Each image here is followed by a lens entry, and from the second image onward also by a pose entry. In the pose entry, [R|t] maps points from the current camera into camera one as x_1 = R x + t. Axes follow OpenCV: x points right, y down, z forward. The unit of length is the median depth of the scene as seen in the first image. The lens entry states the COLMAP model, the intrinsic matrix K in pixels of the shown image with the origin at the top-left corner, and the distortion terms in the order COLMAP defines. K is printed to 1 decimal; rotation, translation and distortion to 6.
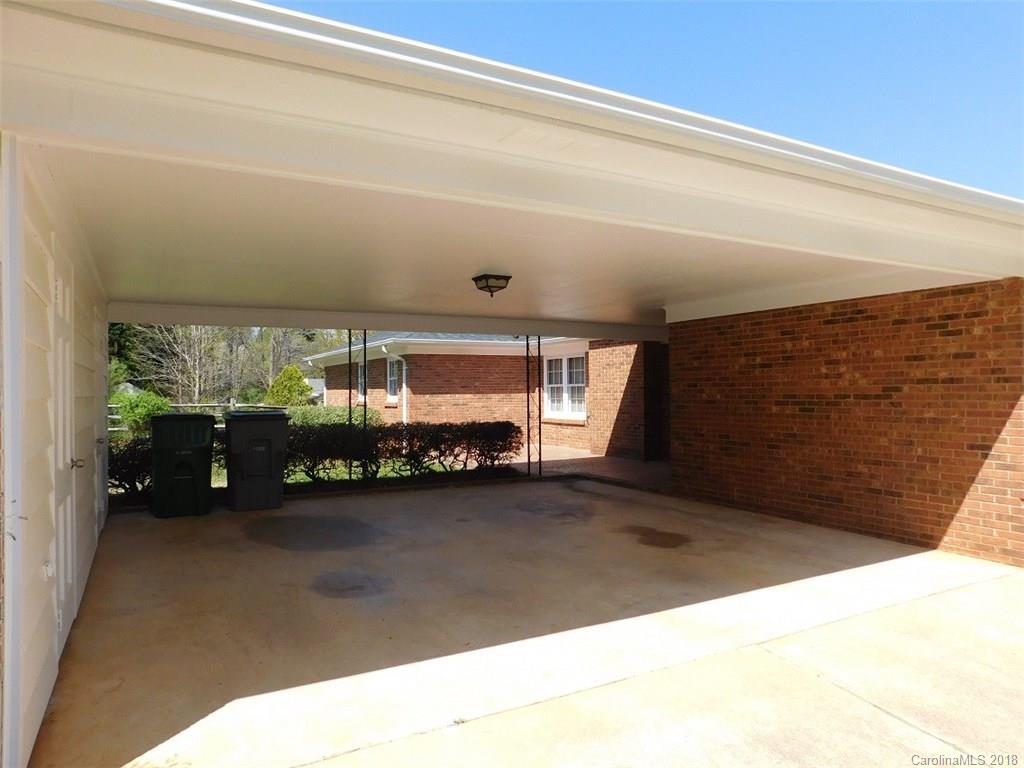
lens RADIAL K [[680.3, 0, 512.0], [0, 680.3, 384.0], [0, 0, 1]] dist [-0.060673, 0.052428]
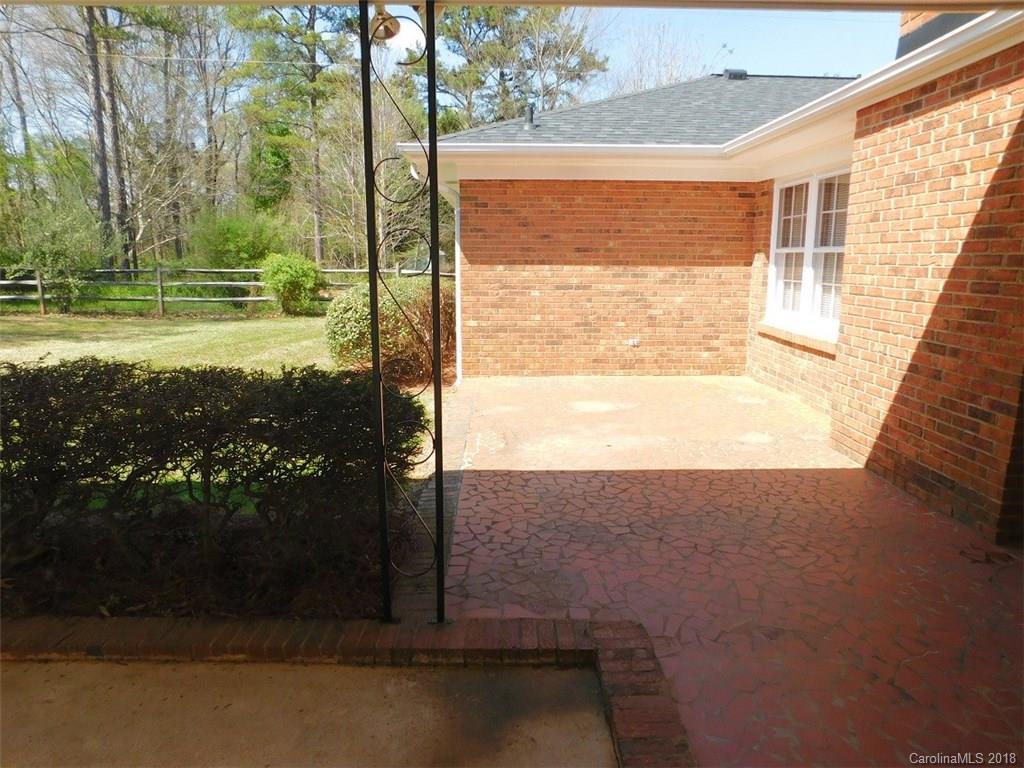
lens RADIAL K [[680.3, 0, 512.0], [0, 680.3, 384.0], [0, 0, 1]] dist [-0.060673, 0.052428]
pose [[0.884289, 0.100430, -0.456012, 0.124323], [-0.008573, 0.979923, 0.199190, 0.002331], [0.466861, -0.172233, 0.867396, 0.614703]]
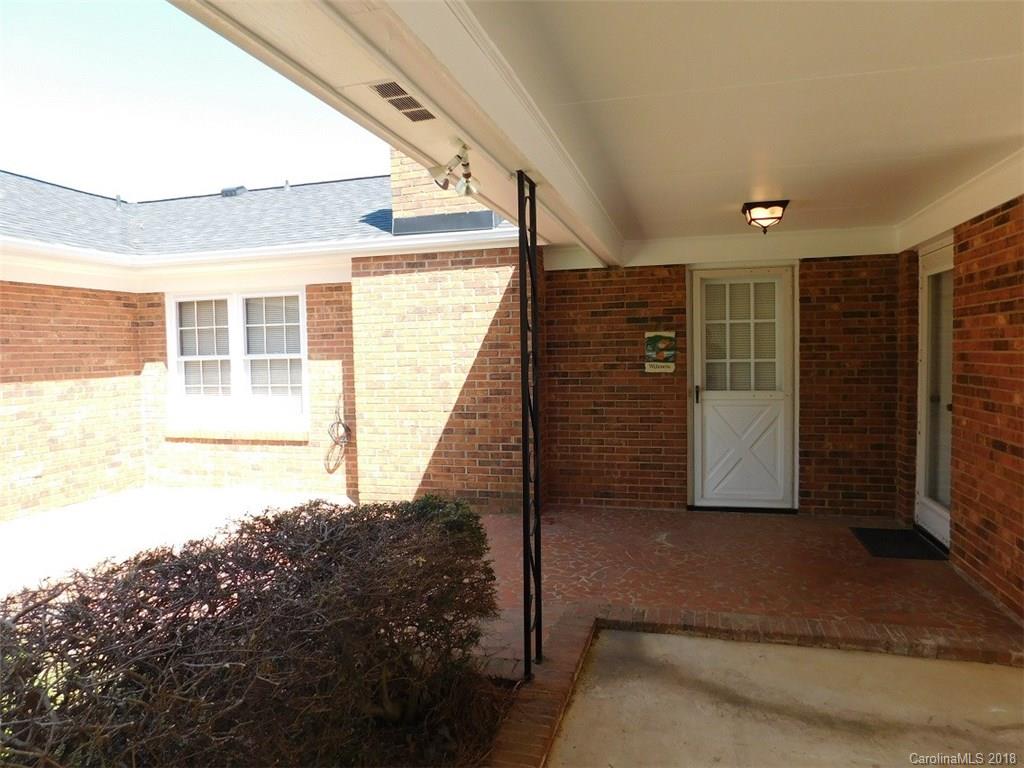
lens RADIAL K [[680.3, 0, 512.0], [0, 680.3, 384.0], [0, 0, 1]] dist [-0.060673, 0.052428]
pose [[0.696015, -0.042063, 0.716794, -0.135404], [0.007253, 0.998644, 0.051559, -0.002458], [-0.717990, -0.030687, 0.695376, 0.604013]]
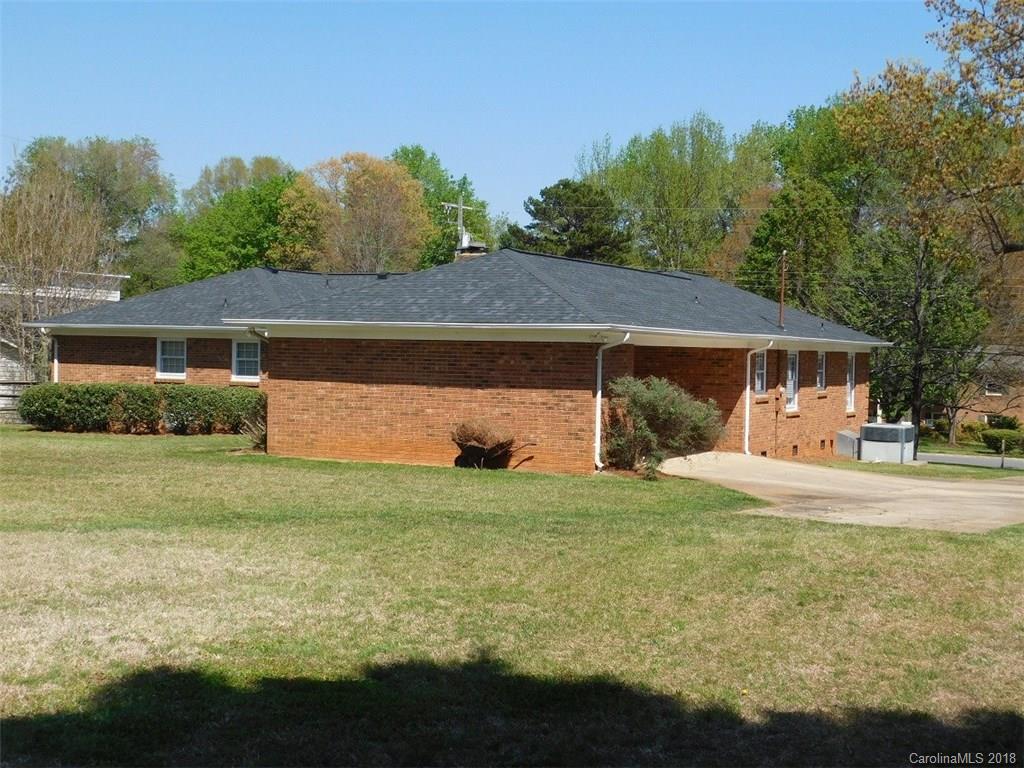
lens RADIAL K [[1359.8, 0, 512.0], [0, 1359.8, 384.0], [0, 0, 1]] dist [0.070431, -0.027112]
pose [[0.821451, 0.013099, 0.570129, -1.218819], [-0.034939, 0.999014, 0.027387, -0.049894], [-0.569208, -0.042417, 0.821099, -1.160408]]
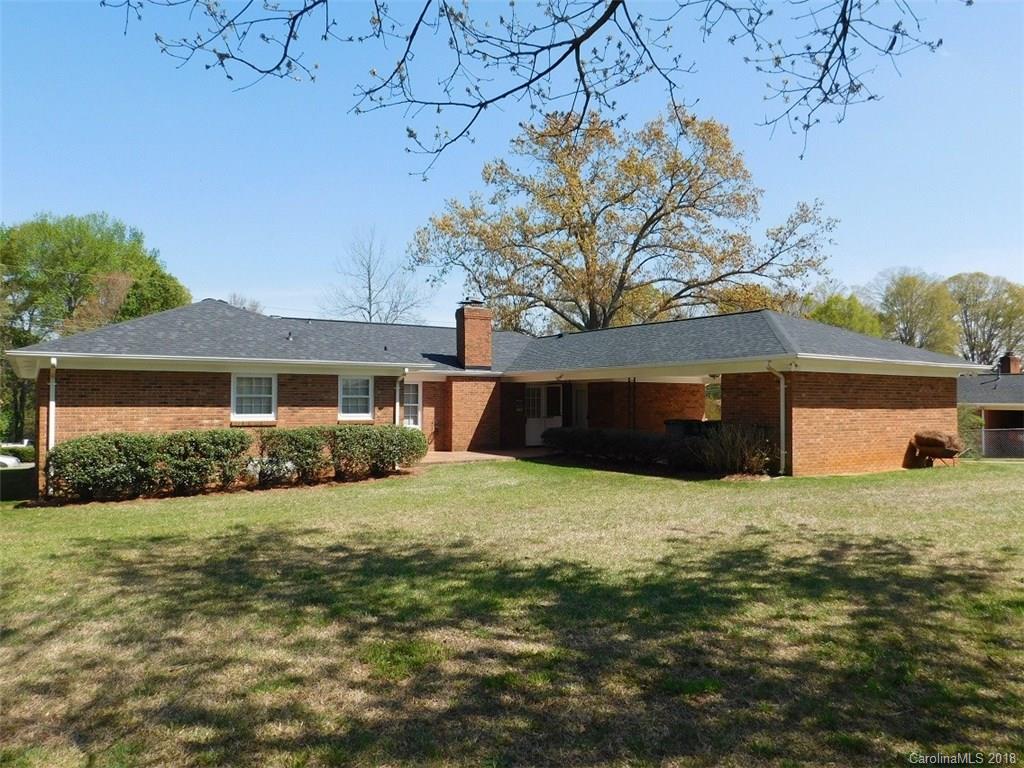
lens RADIAL K [[755.6, 0, 512.0], [0, 755.6, 384.0], [0, 0, 1]] dist [-0.010659, -0.001917]
pose [[-0.073088, 0.034635, 0.996724, -1.528451], [-0.011924, 0.999295, -0.035599, 0.011819], [-0.997254, -0.014487, -0.072623, 0.978514]]
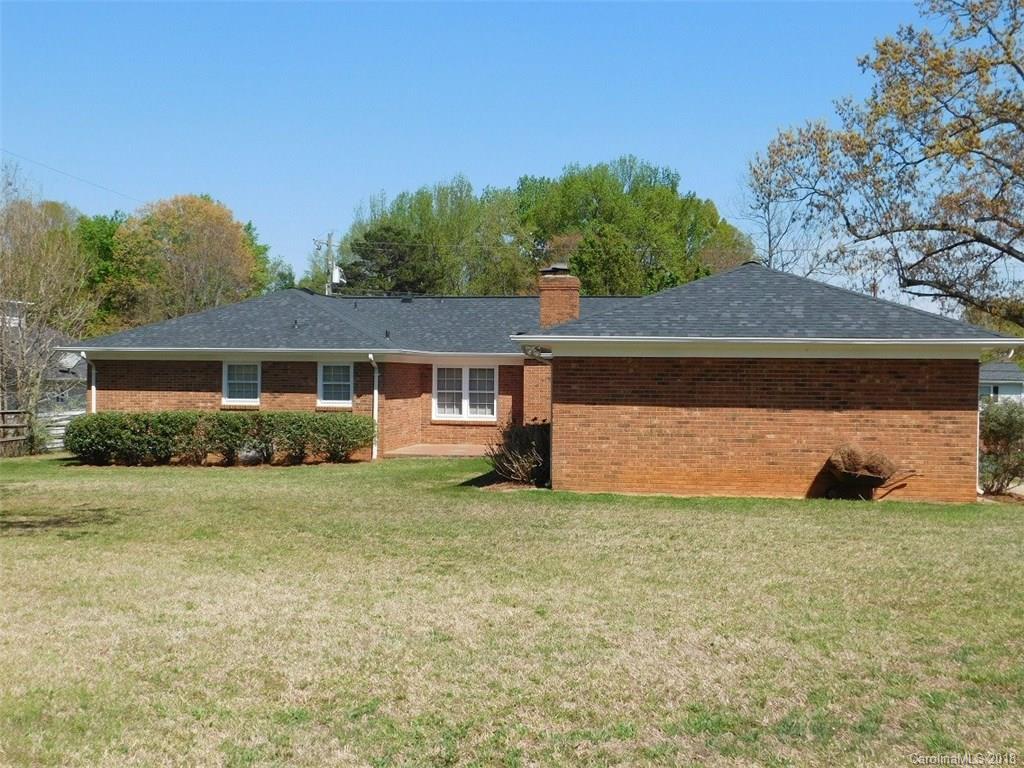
lens RADIAL K [[1083.2, 0, 512.0], [0, 1083.2, 384.0], [0, 0, 1]] dist [-0.003798, 0.009357]
pose [[0.628992, 0.012561, 0.777310, -1.462056], [-0.024847, 0.999683, 0.003951, -0.023263], [-0.777014, -0.021799, 0.629106, -0.257341]]
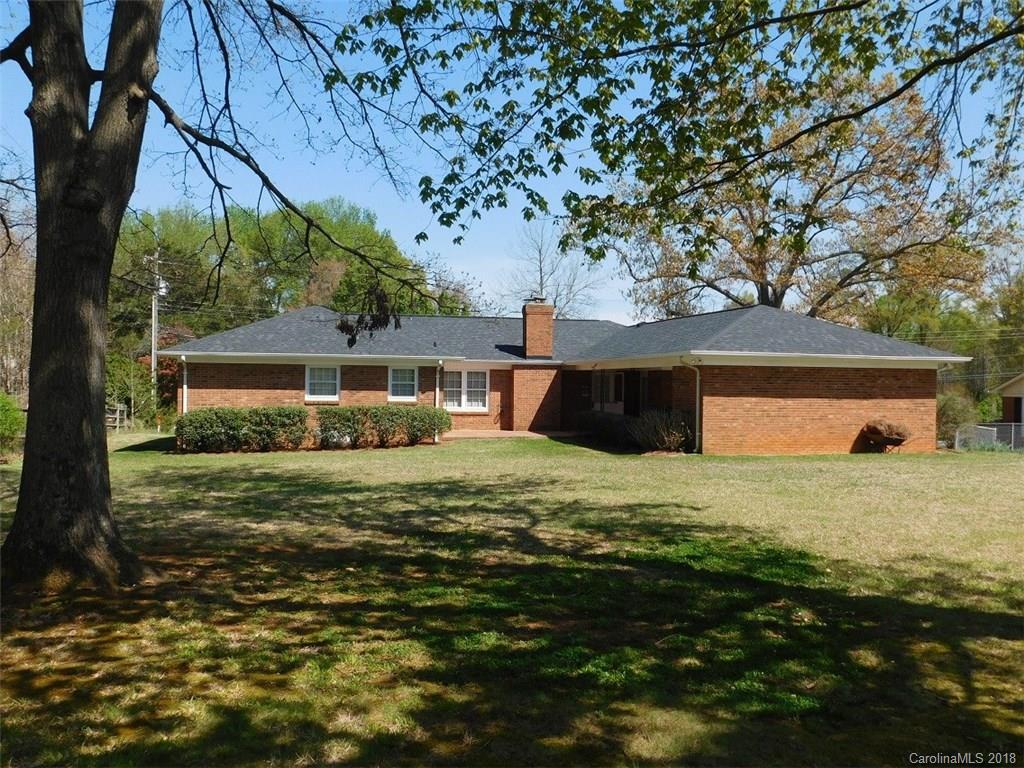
lens RADIAL K [[900.2, 0, 512.0], [0, 900.2, 384.0], [0, 0, 1]] dist [-0.004882, -0.005780]
pose [[0.270395, 0.012517, 0.962668, -2.038026], [-0.024470, 0.999682, -0.006125, -0.000886], [-0.962438, -0.021900, 0.270616, 0.388995]]
